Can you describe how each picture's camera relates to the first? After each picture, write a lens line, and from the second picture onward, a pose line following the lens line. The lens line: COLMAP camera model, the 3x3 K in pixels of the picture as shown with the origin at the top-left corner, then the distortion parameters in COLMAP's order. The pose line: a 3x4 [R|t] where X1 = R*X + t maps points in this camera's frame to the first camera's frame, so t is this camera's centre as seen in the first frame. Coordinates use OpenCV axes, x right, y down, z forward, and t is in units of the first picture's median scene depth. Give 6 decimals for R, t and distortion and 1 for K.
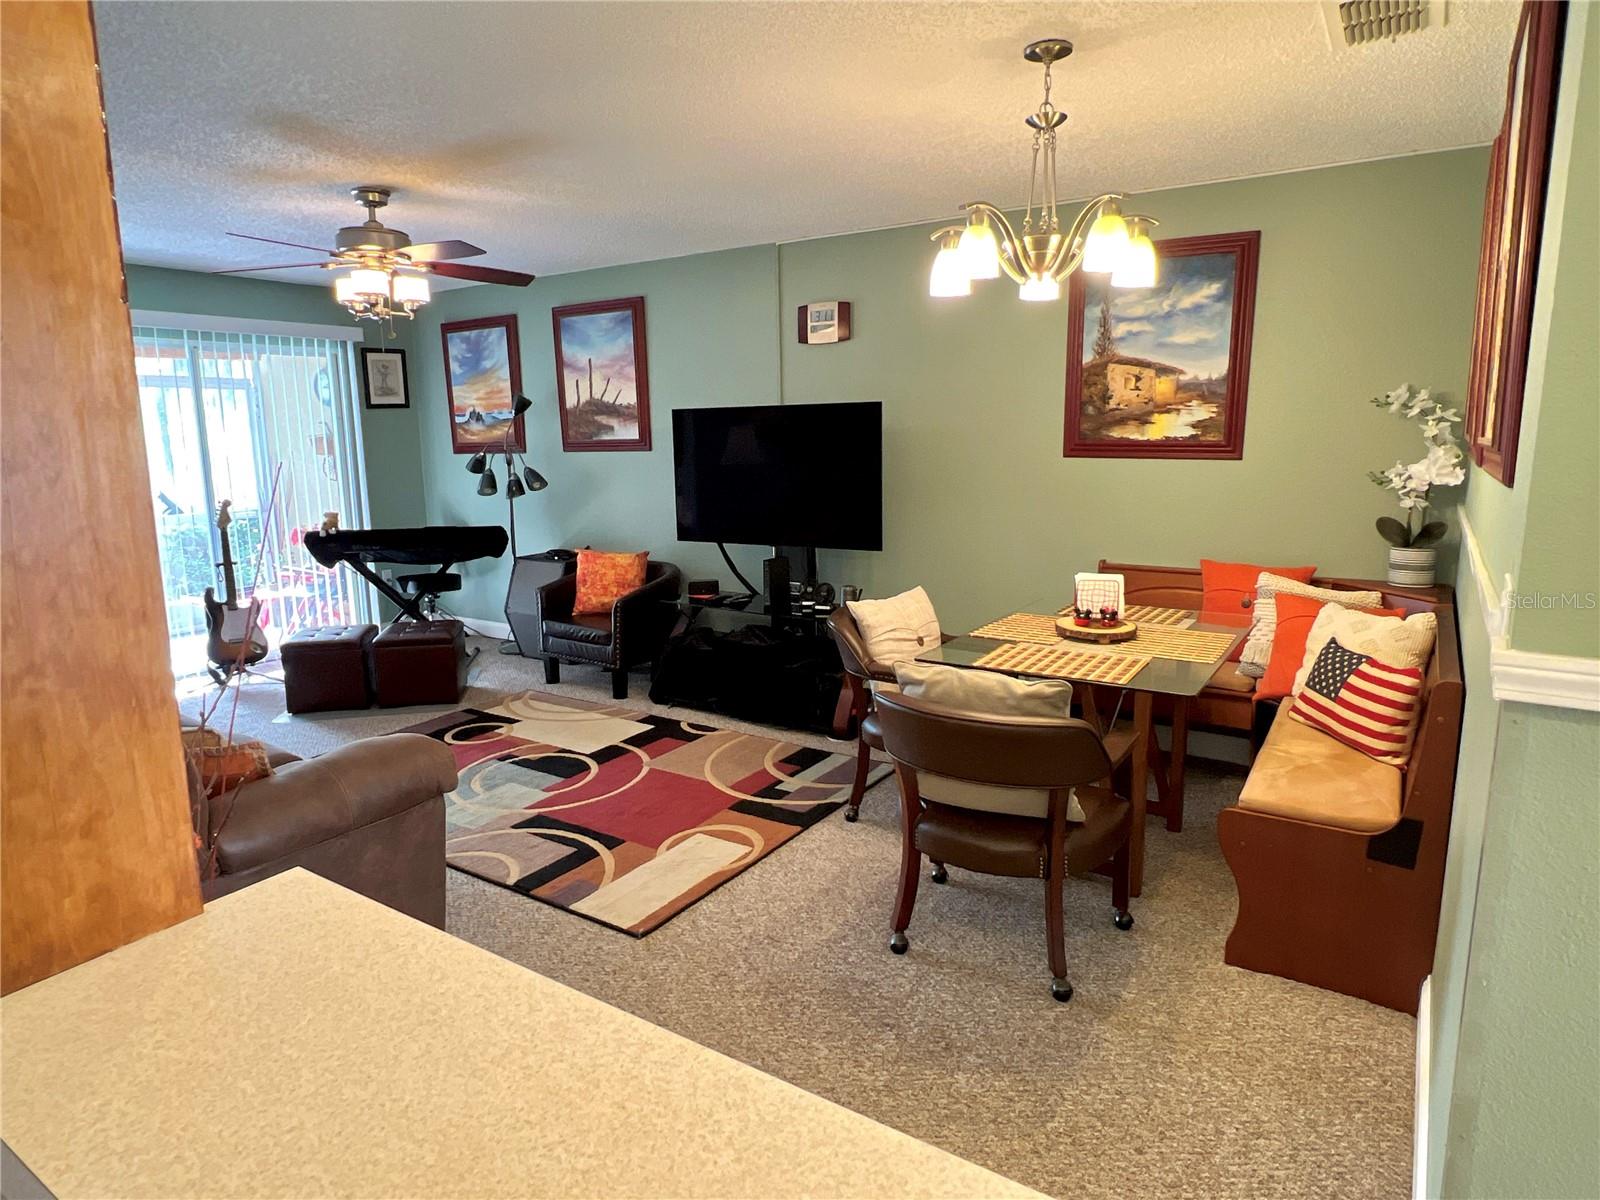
lens RADIAL K [[946.8, 0, 801.9], [0, 946.8, 596.9], [0, 0, 1]] dist [-0.003876, -0.001152]
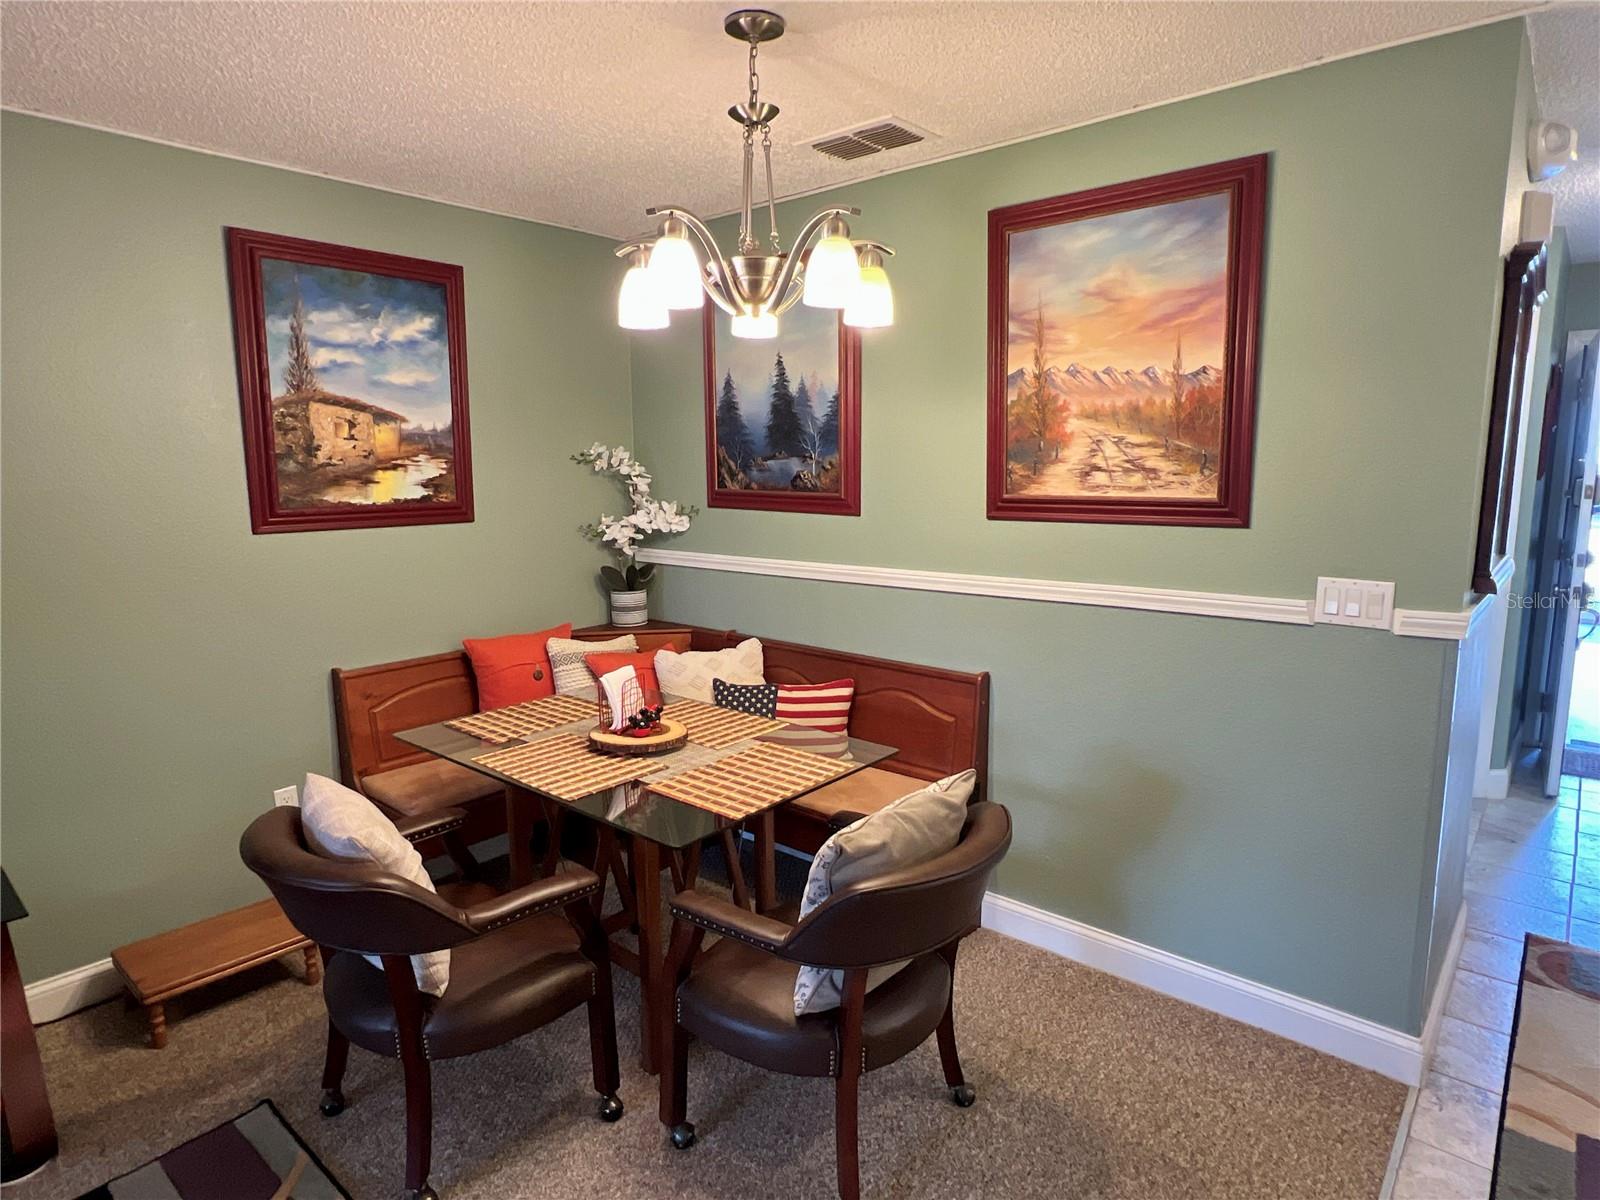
lens RADIAL K [[935.4, 0, 791.5], [0, 935.4, 594.8], [0, 0, 1]] dist [-0.003772, -0.002528]
pose [[0.124981, -0.138005, 0.982514, -0.360977], [0.178571, 0.977236, 0.114549, -0.122992], [-0.975957, 0.161132, 0.146780, 0.580072]]
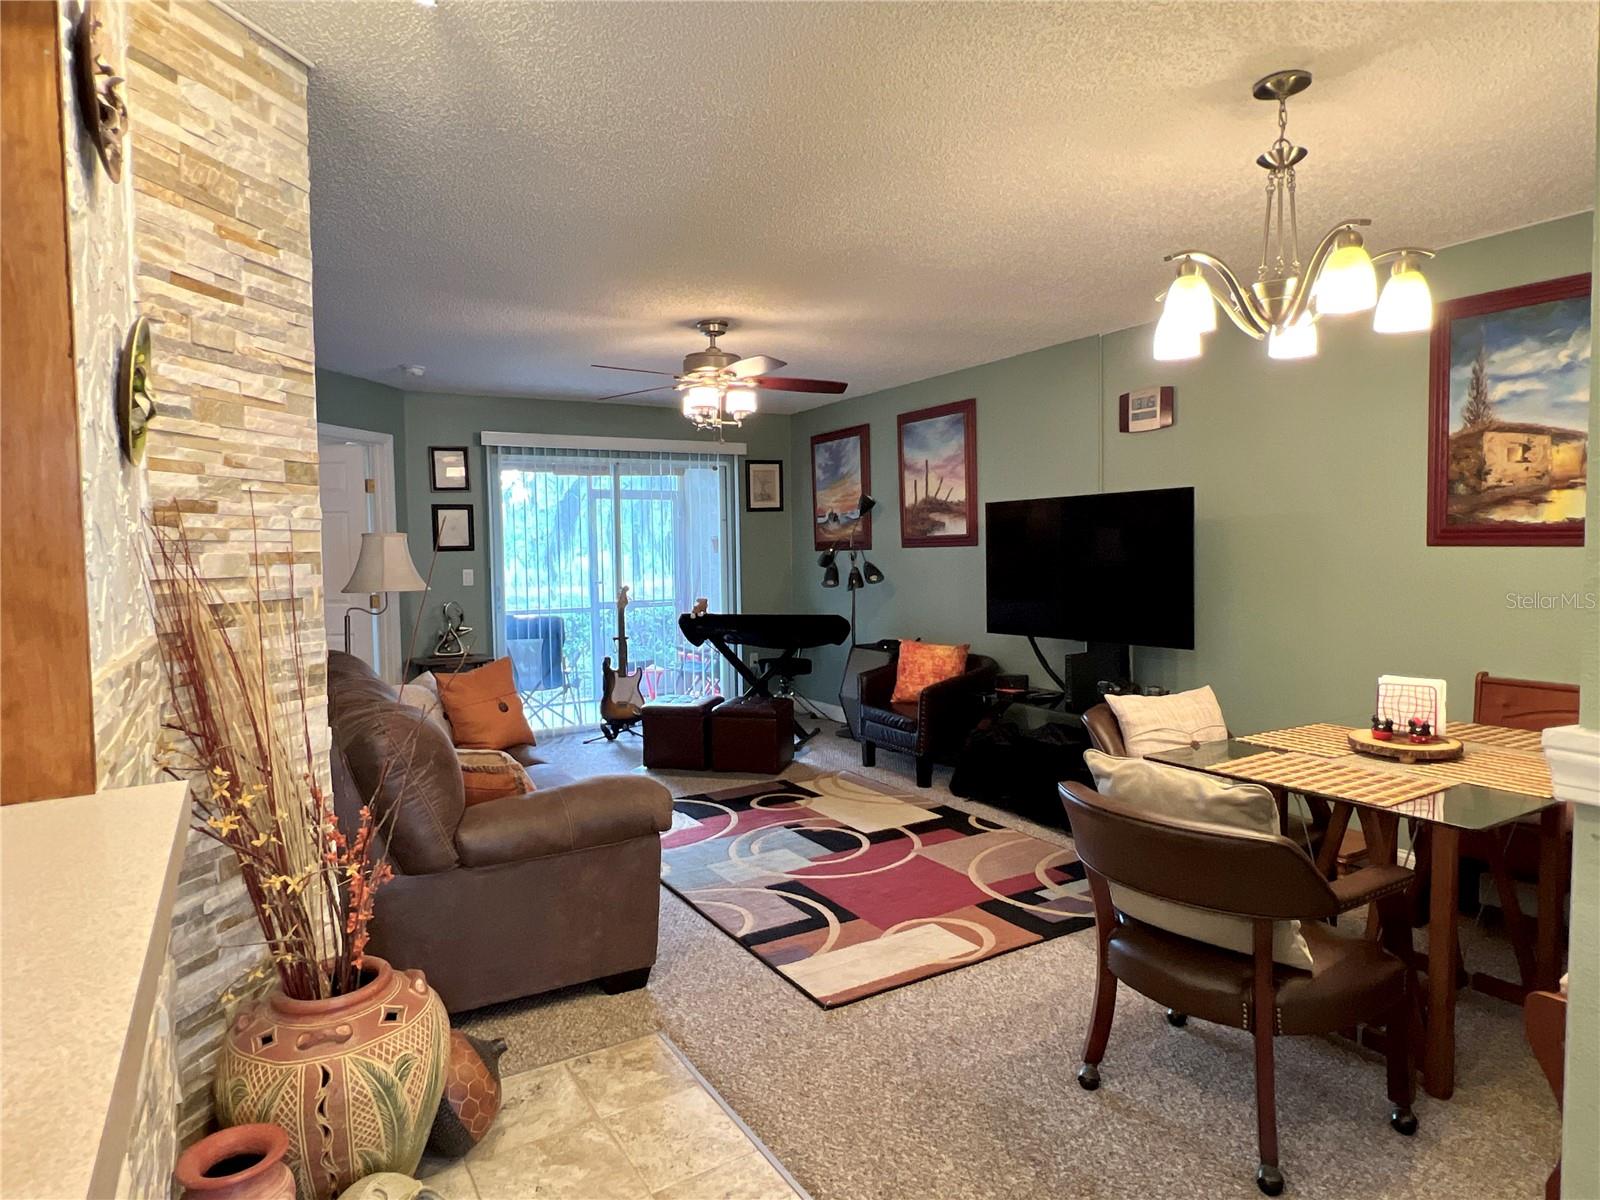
lens RADIAL K [[935.4, 0, 791.5], [0, 935.4, 594.8], [0, 0, 1]] dist [-0.003772, -0.002528]
pose [[0.897916, 0.020916, -0.439669, 0.147676], [-0.072559, 0.992239, -0.100981, 0.019387], [0.434144, 0.122575, 0.892465, 0.034691]]
